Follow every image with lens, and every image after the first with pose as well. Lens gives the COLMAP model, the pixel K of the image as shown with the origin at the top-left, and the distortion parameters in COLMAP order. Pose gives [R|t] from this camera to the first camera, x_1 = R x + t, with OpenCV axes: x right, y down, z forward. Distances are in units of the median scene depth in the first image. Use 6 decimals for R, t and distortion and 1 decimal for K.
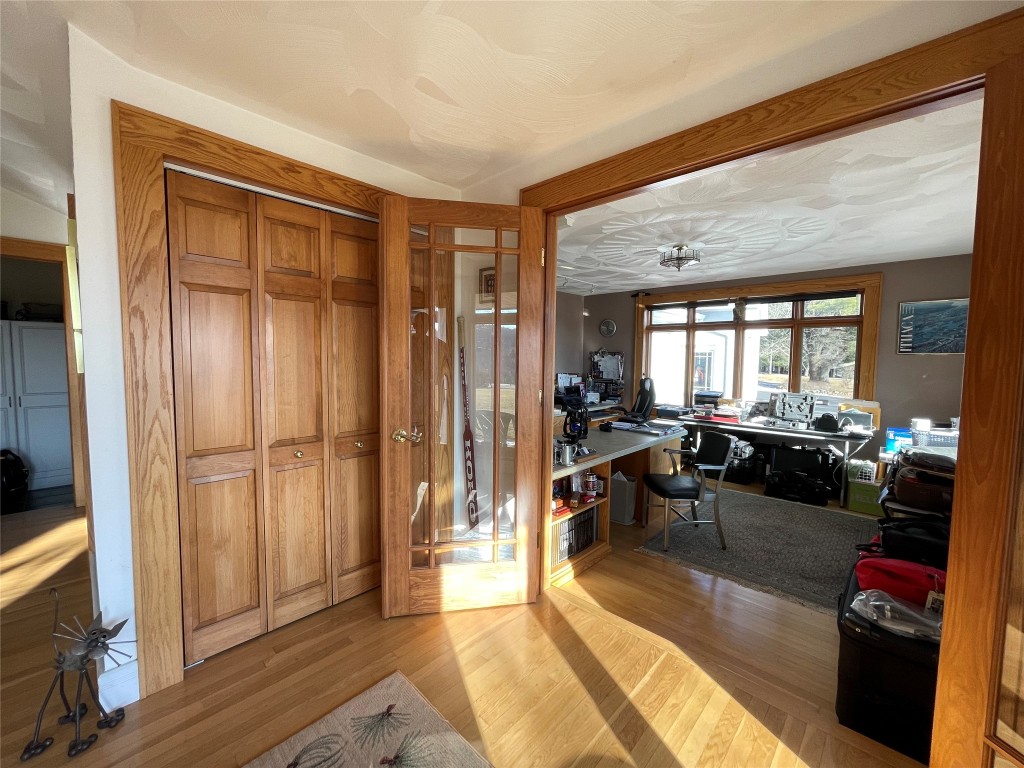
lens RADIAL K [[412.9, 0, 509.7], [0, 412.9, 383.1], [0, 0, 1]] dist [-0.003056, 0.000985]
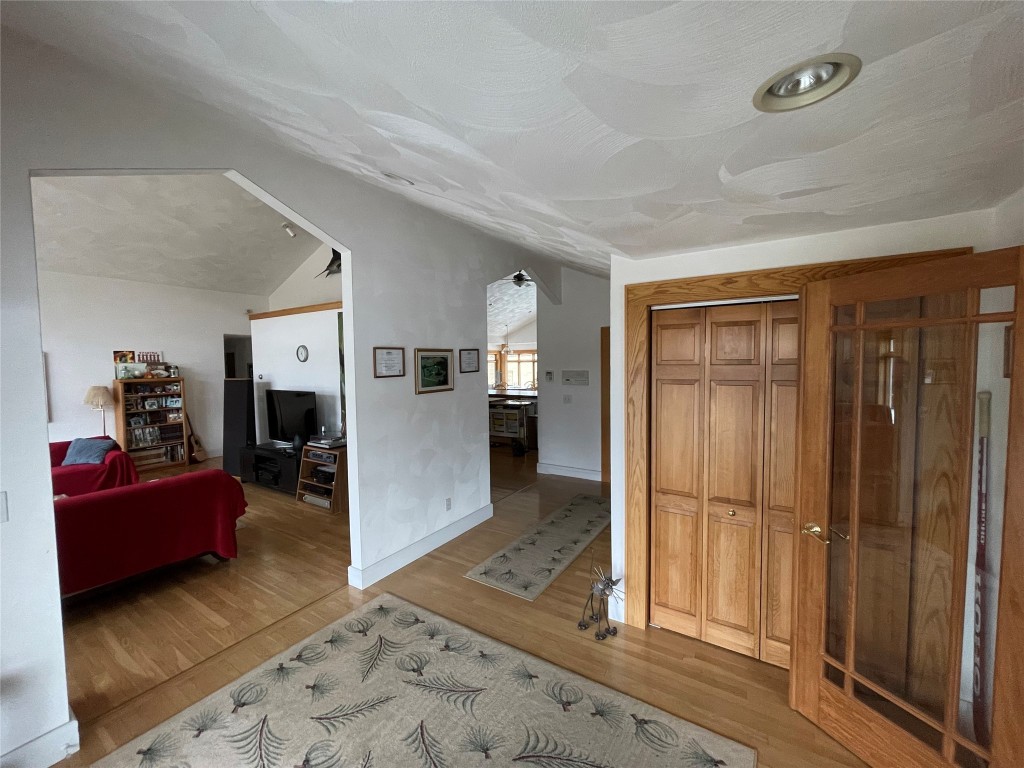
lens RADIAL K [[412.9, 0, 509.7], [0, 412.9, 383.1], [0, 0, 1]] dist [-0.003056, 0.000985]
pose [[0.183483, 0.037289, -0.982315, 0.539920], [-0.047314, 0.998457, 0.029064, -0.210488], [0.981884, 0.041145, 0.184964, 0.133842]]
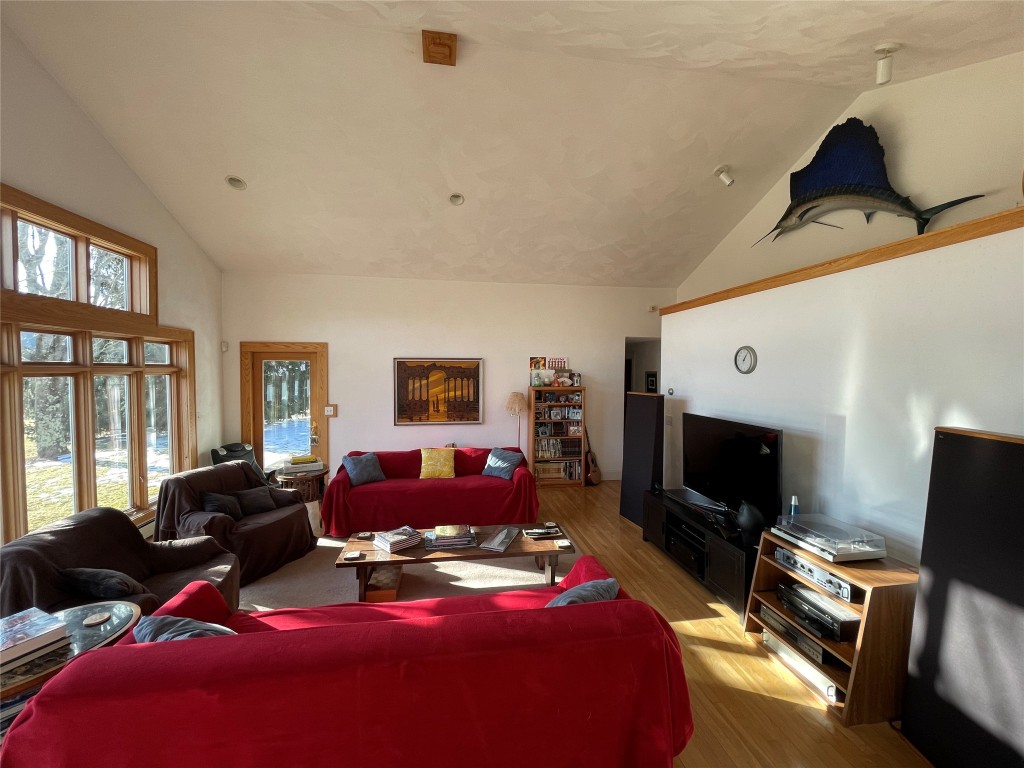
lens RADIAL K [[412.9, 0, 509.7], [0, 412.9, 383.1], [0, 0, 1]] dist [-0.003056, 0.000985]
pose [[-0.607666, 0.011822, -0.794105, -0.709935], [-0.062551, 0.996071, 0.062694, -0.213742], [0.791726, 0.087769, -0.604539, -0.578131]]
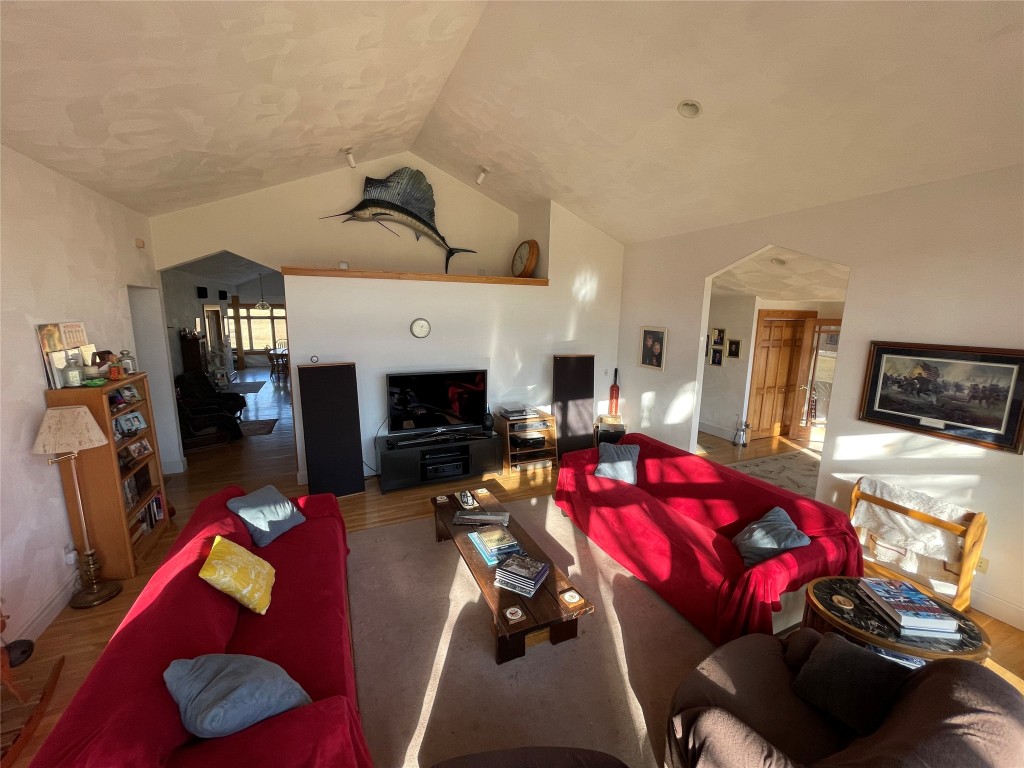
lens RADIAL K [[412.9, 0, 509.7], [0, 412.9, 383.1], [0, 0, 1]] dist [-0.003056, 0.000985]
pose [[0.931502, 0.066806, -0.357549, -1.348575], [-0.028679, 0.993418, 0.110899, -0.225629], [0.362604, -0.093049, 0.927286, -3.088181]]
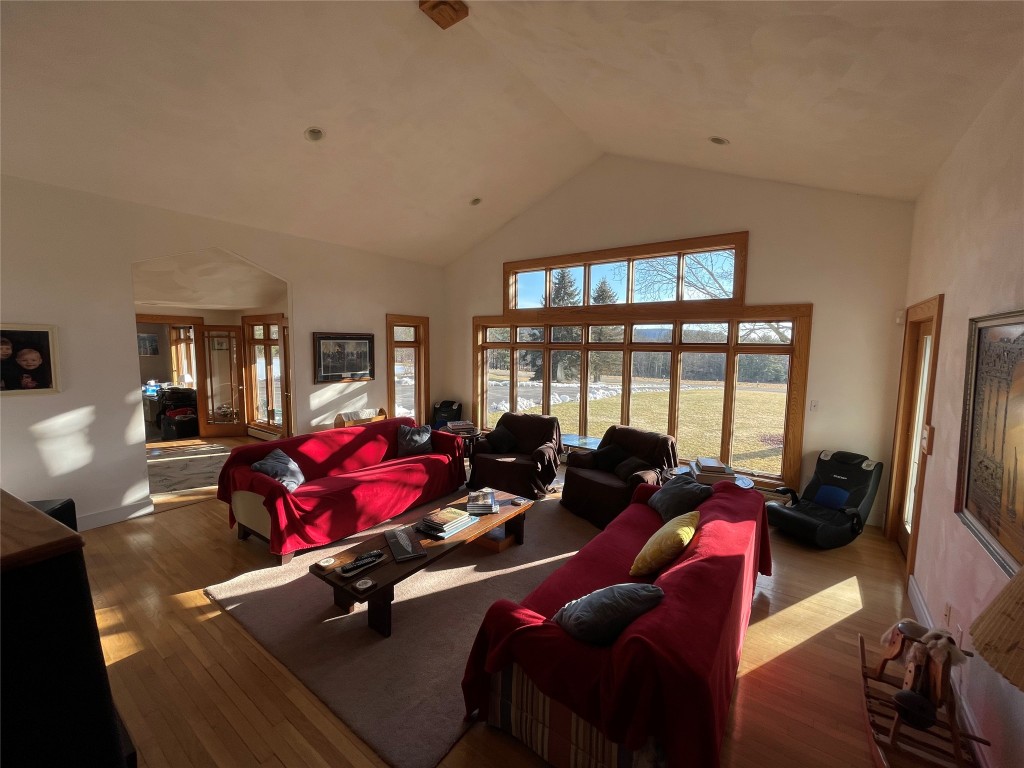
lens RADIAL K [[412.9, 0, 509.7], [0, 412.9, 383.1], [0, 0, 1]] dist [-0.003056, 0.000985]
pose [[-0.132079, -0.112183, 0.984871, -3.488785], [0.051777, 0.991438, 0.119874, -0.179207], [-0.989886, 0.066826, -0.125140, -1.789059]]
